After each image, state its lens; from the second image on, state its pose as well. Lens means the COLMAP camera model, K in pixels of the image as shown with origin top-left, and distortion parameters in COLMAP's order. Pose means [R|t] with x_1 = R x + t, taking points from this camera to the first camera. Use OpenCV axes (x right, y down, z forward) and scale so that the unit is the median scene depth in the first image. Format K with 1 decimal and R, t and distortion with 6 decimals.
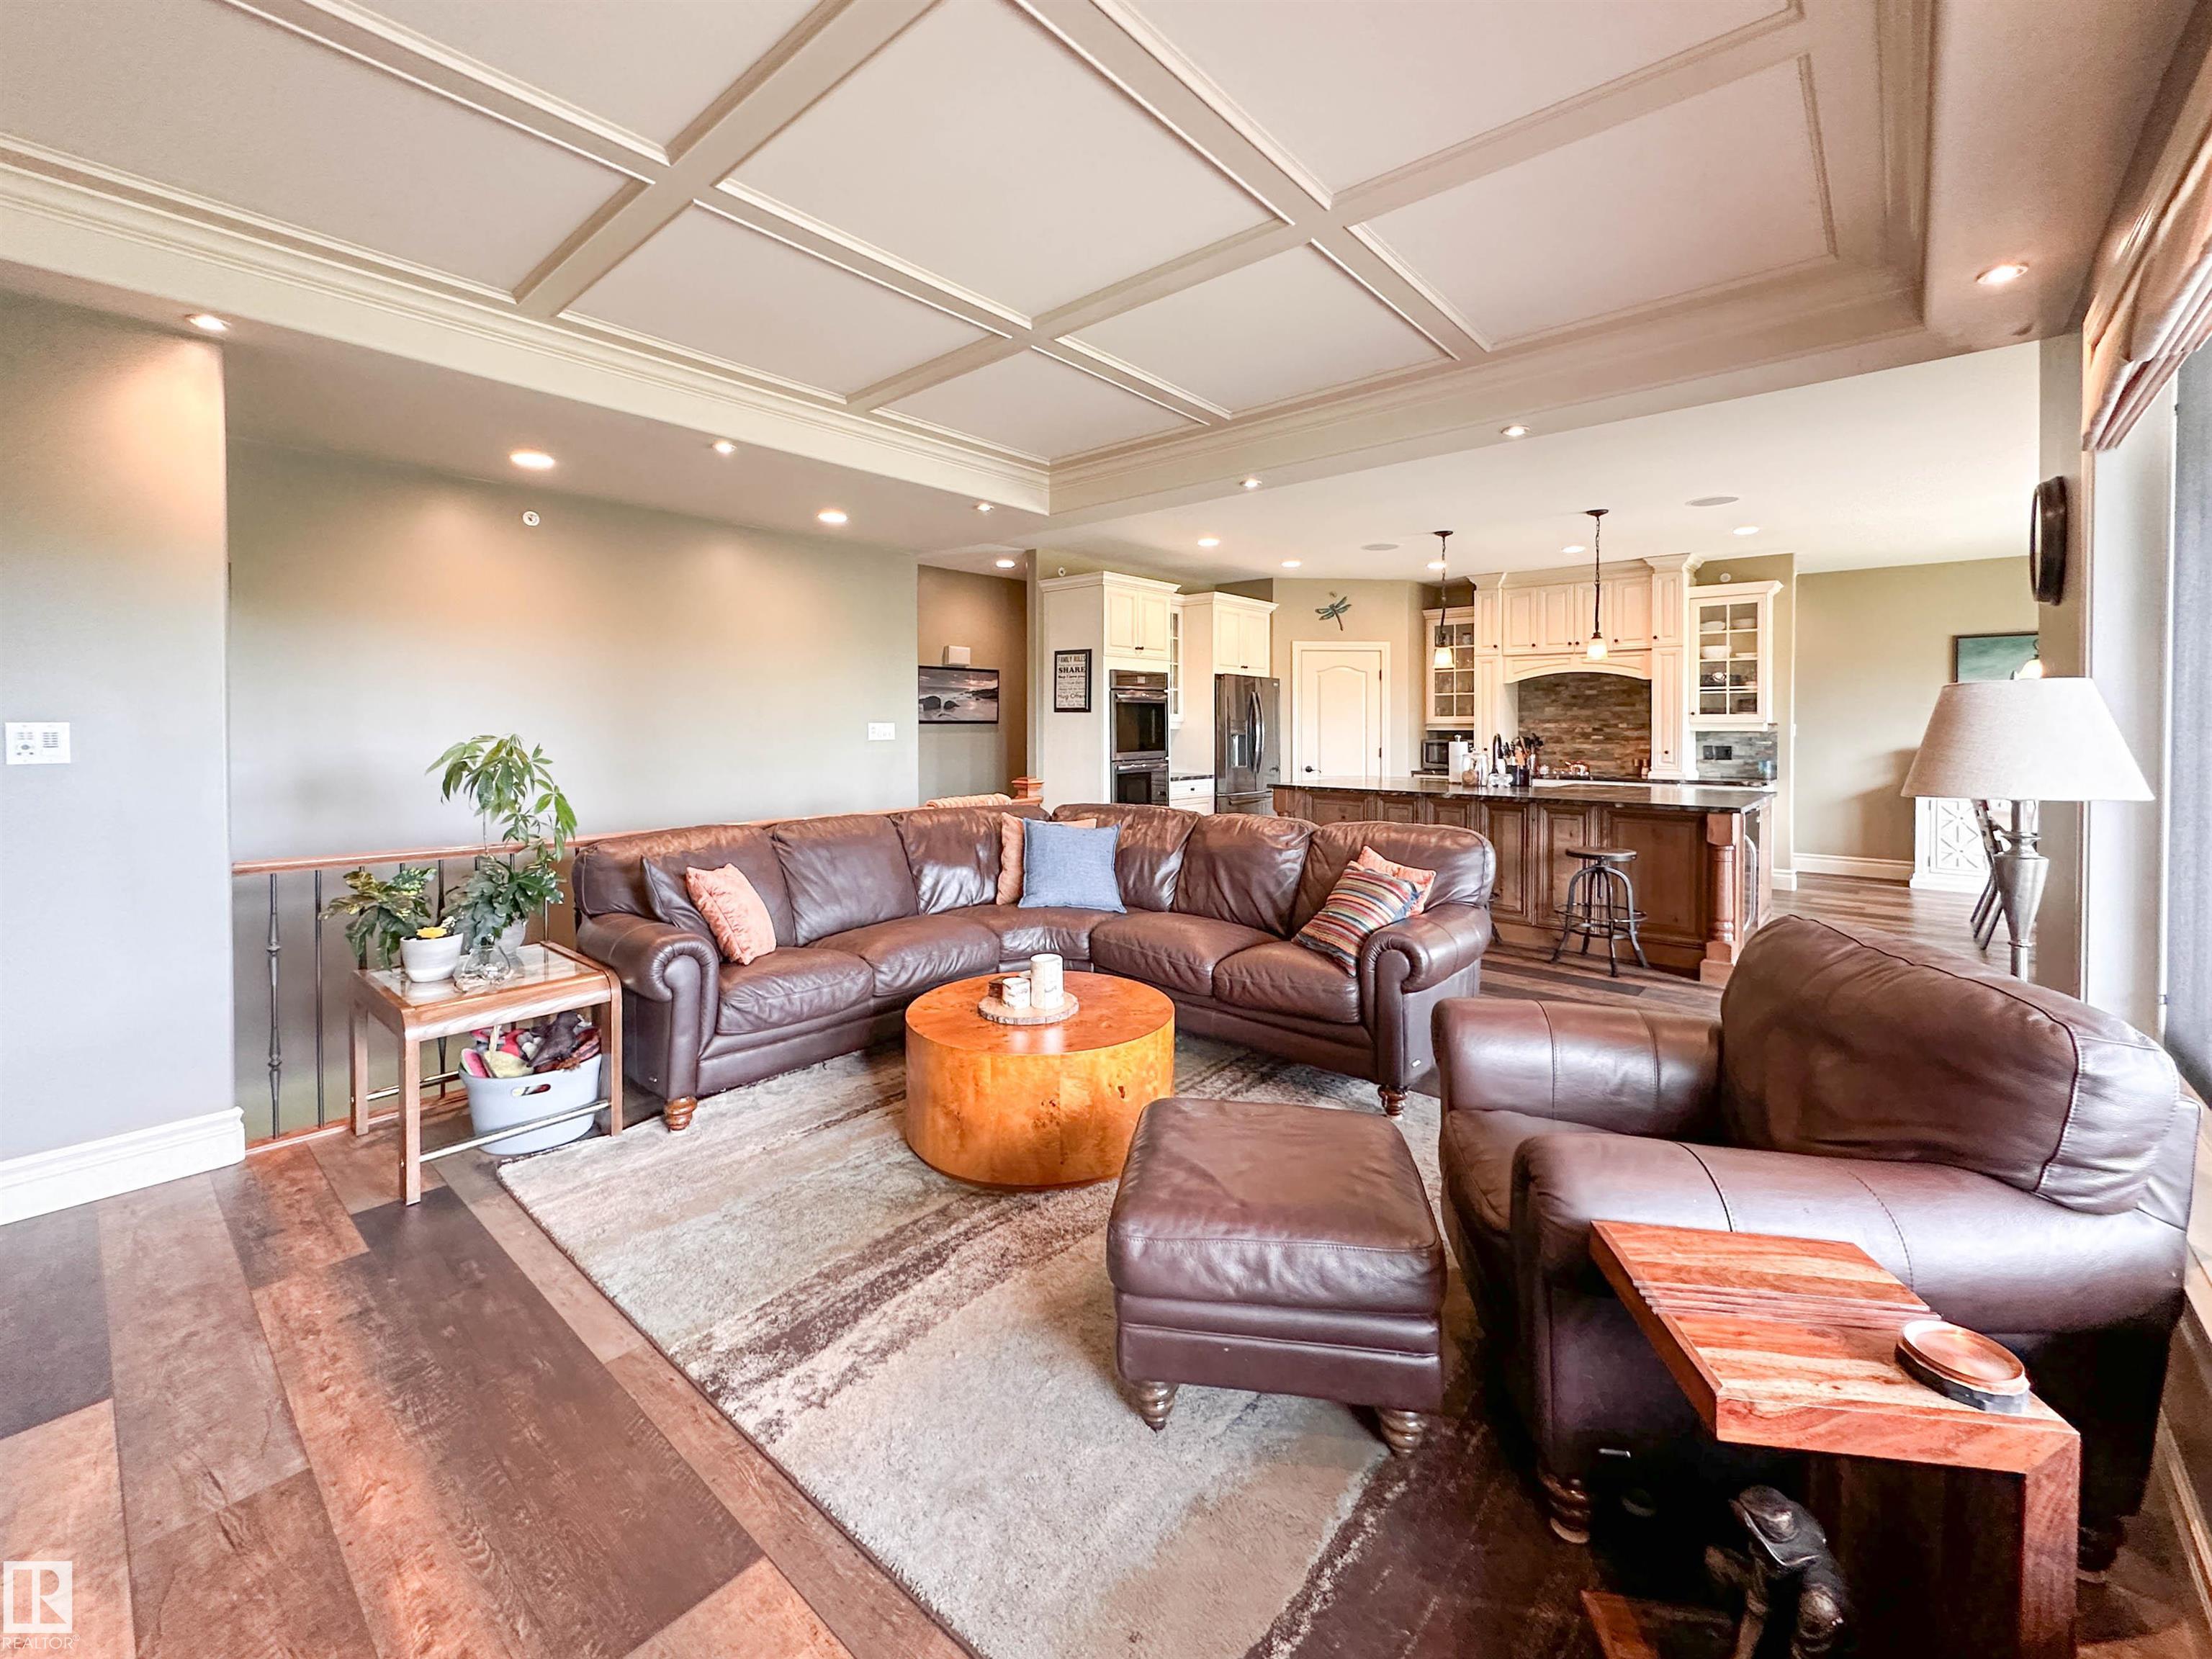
lens RADIAL K [[908.5, 0, 1117.1], [0, 908.5, 744.1], [0, 0, 1]] dist [-0.007175, 0.001010]
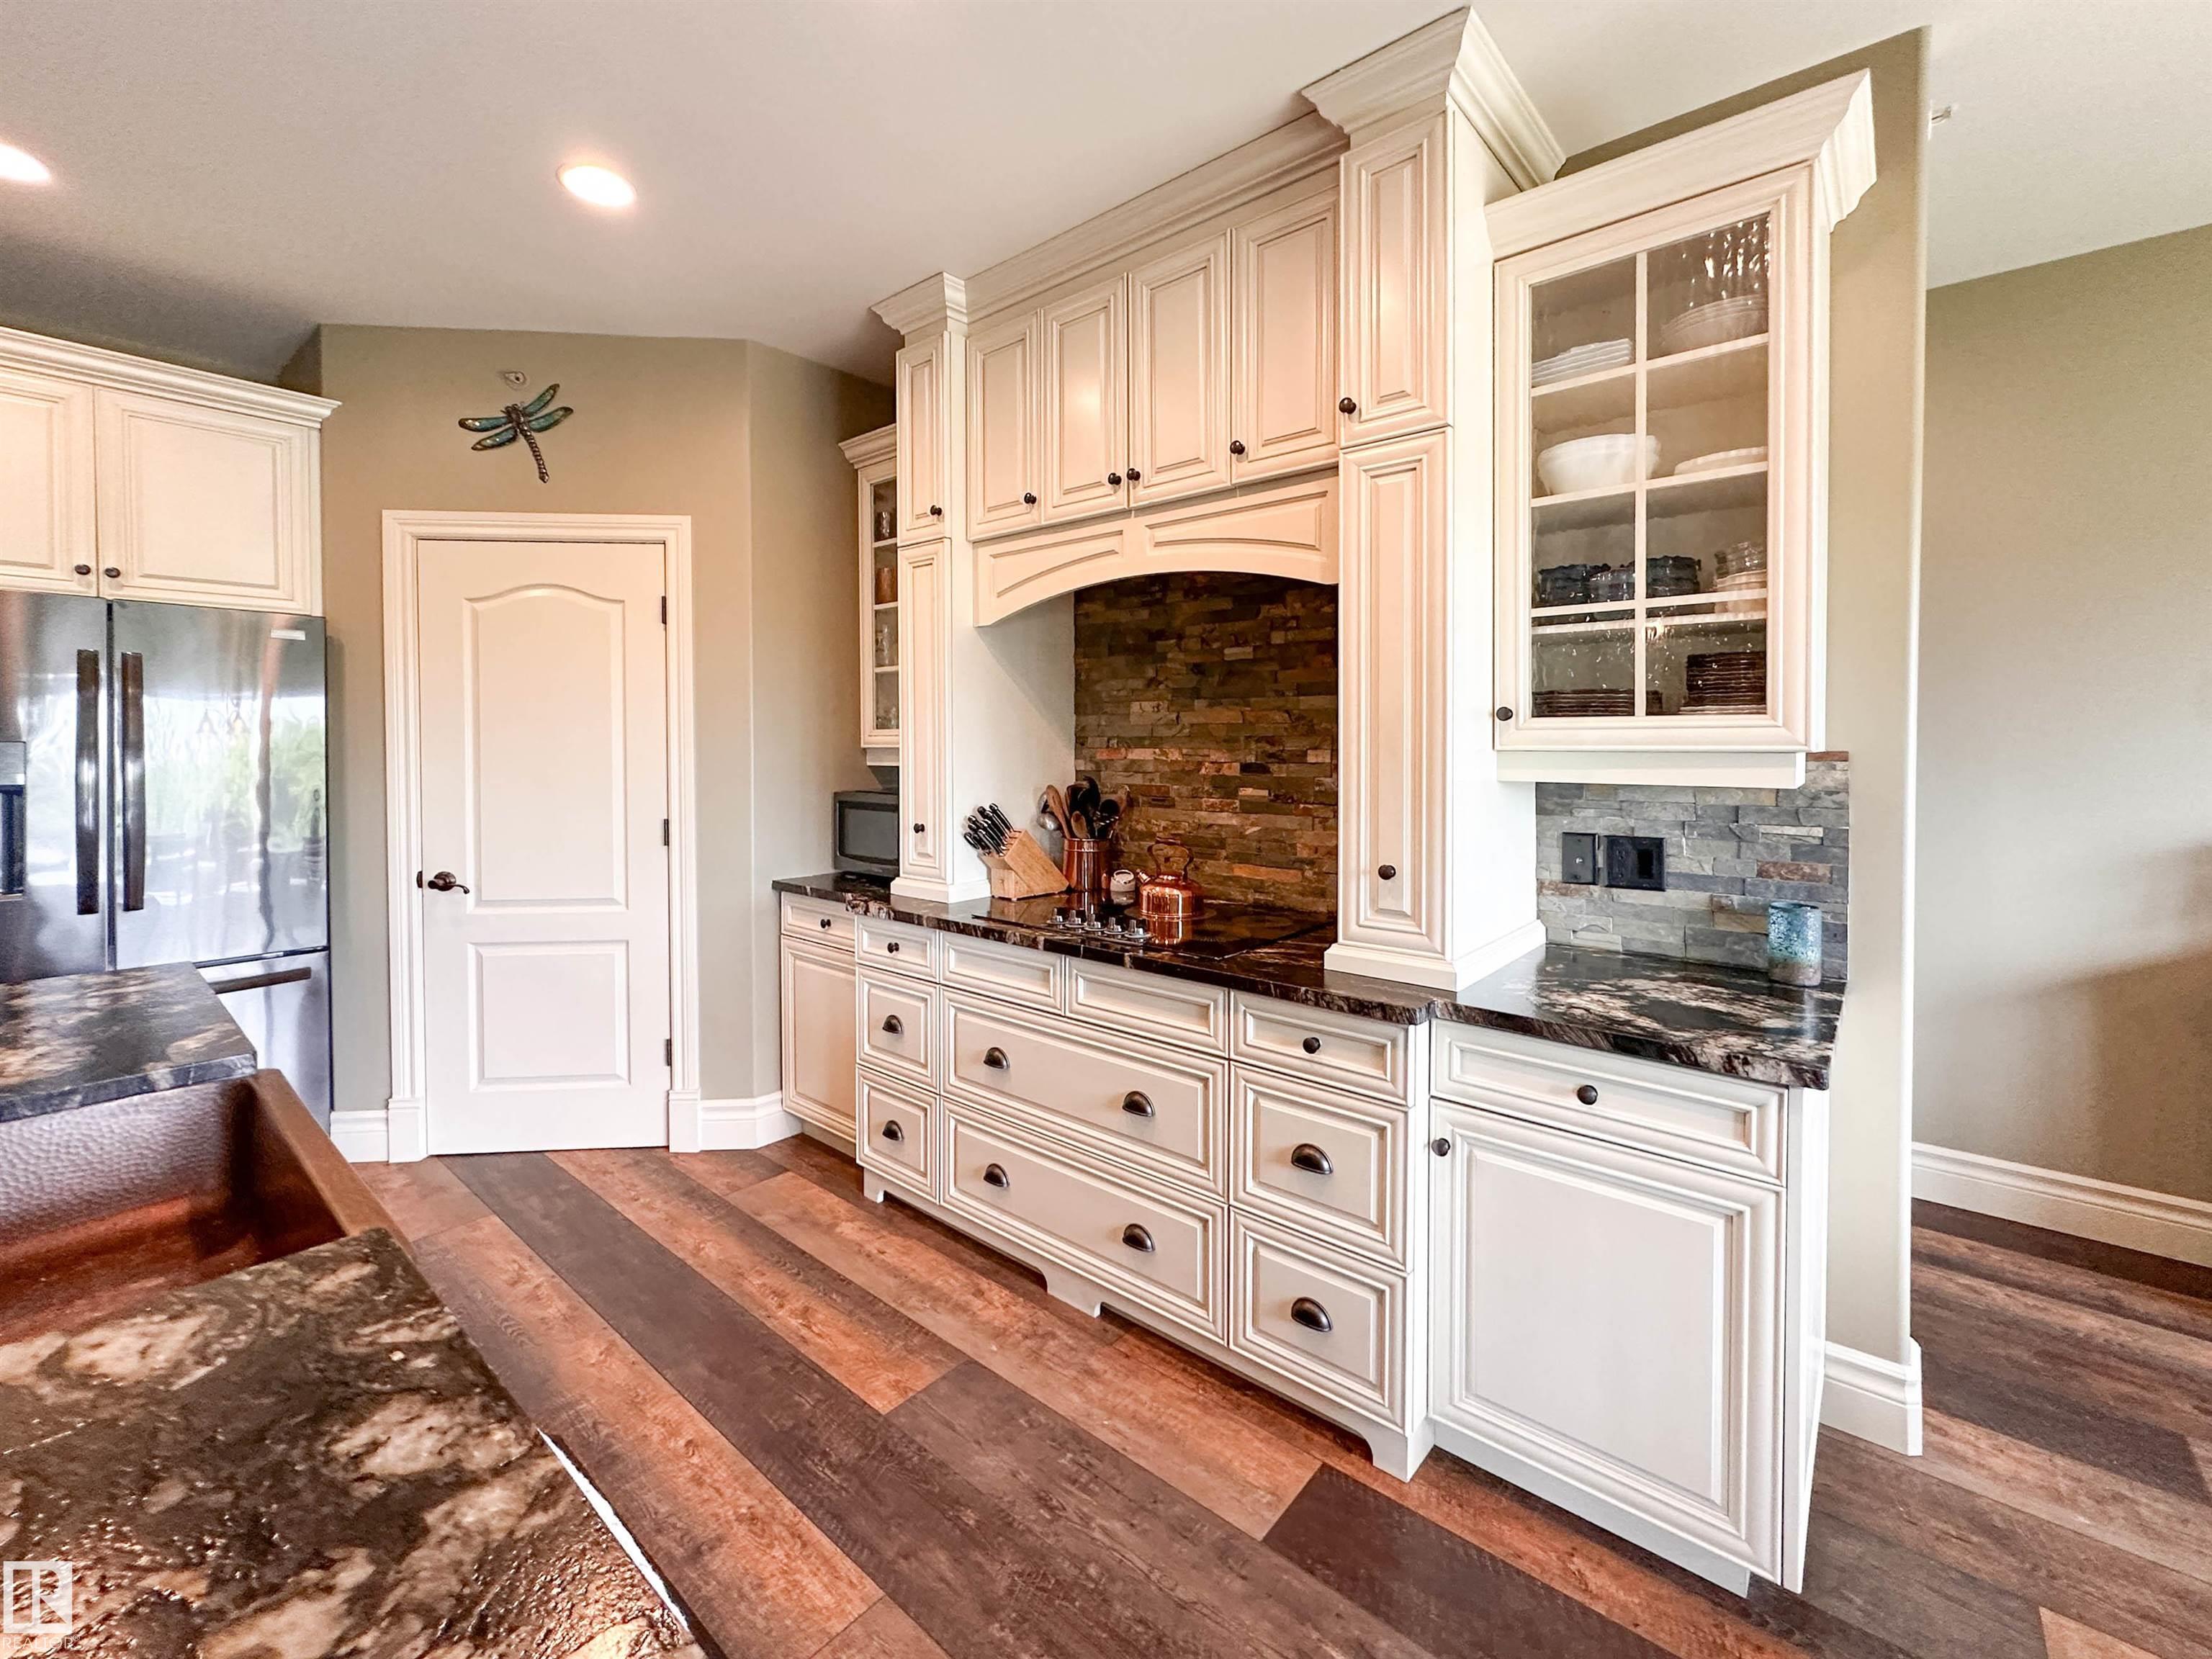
lens RADIAL K [[908.5, 0, 1109.9], [0, 908.5, 757.2], [0, 0, 1]] dist [-0.007175, 0.001010]
pose [[0.999431, -0.005600, 0.033254, 0.510558], [0.005623, 0.999984, -0.000605, -0.022067], [-0.033250, 0.000792, 0.999447, 0.743820]]
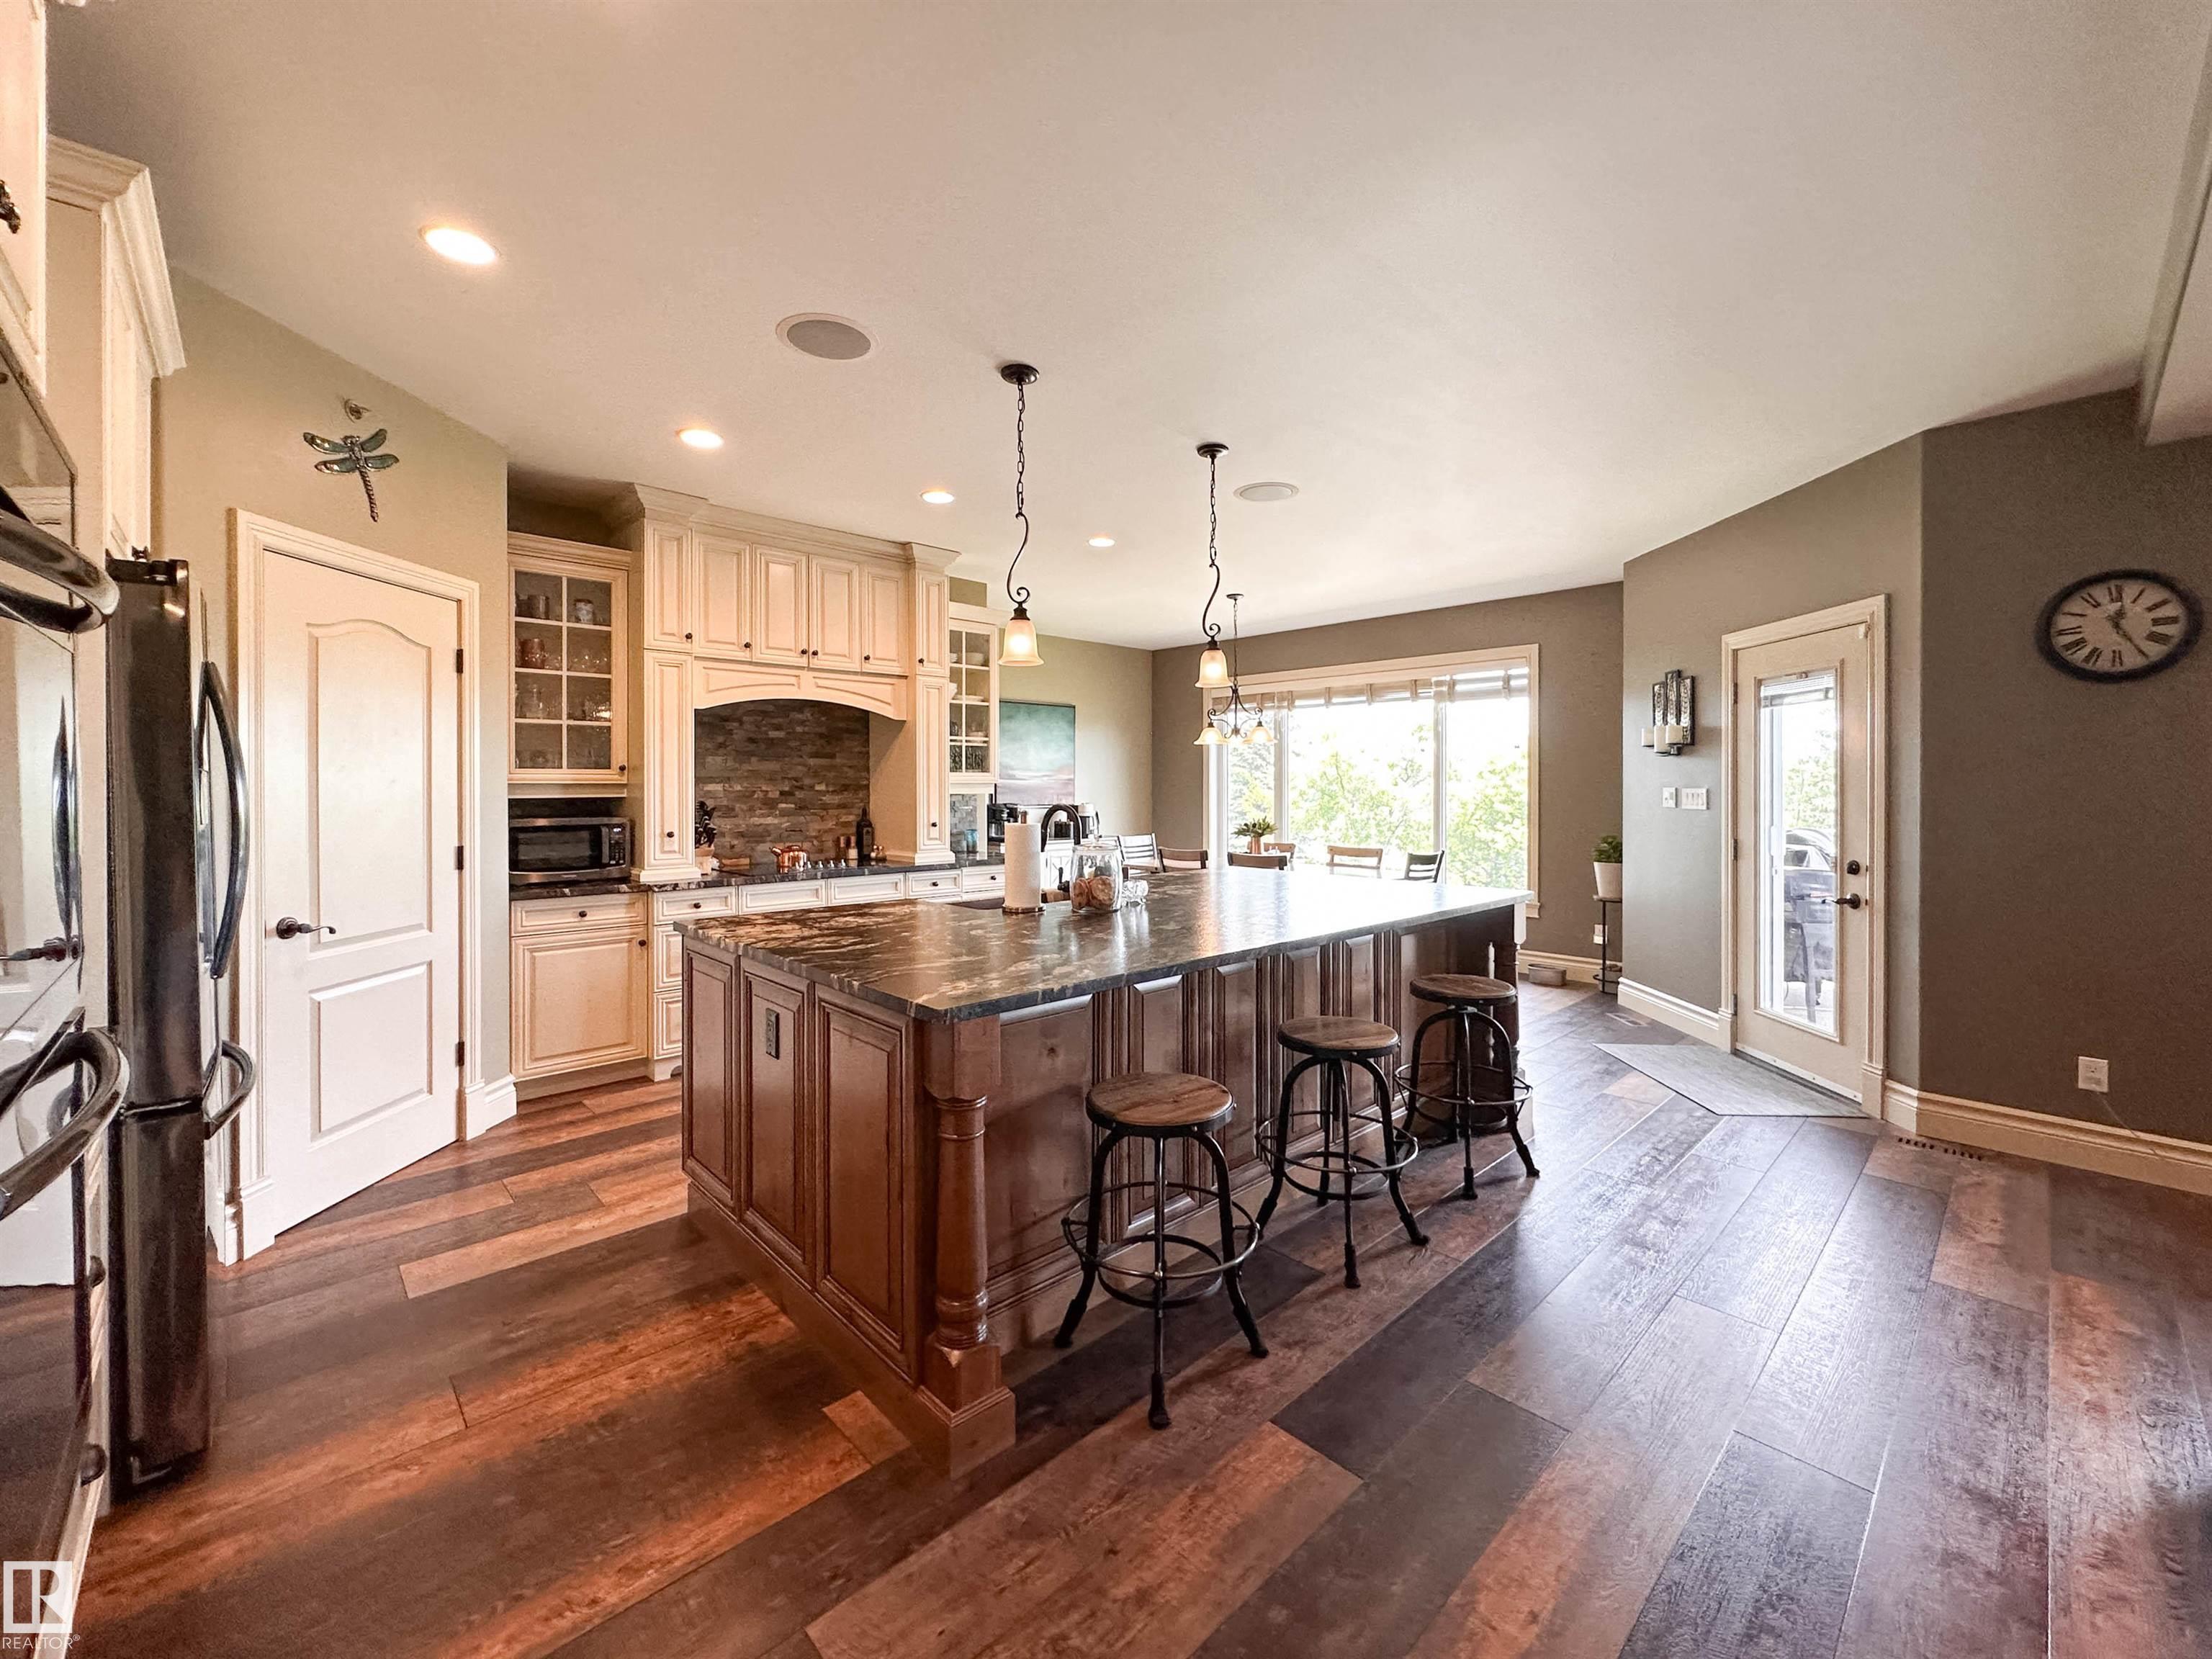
lens RADIAL K [[908.5, 0, 1110.4], [0, 908.5, 784.9], [0, 0, 1]] dist [-0.007175, 0.001010]
pose [[0.068031, -0.001821, 0.997682, -0.093260], [0.021788, 0.999763, 0.000339, -0.018982], [-0.997445, 0.021715, 0.068054, 0.797598]]
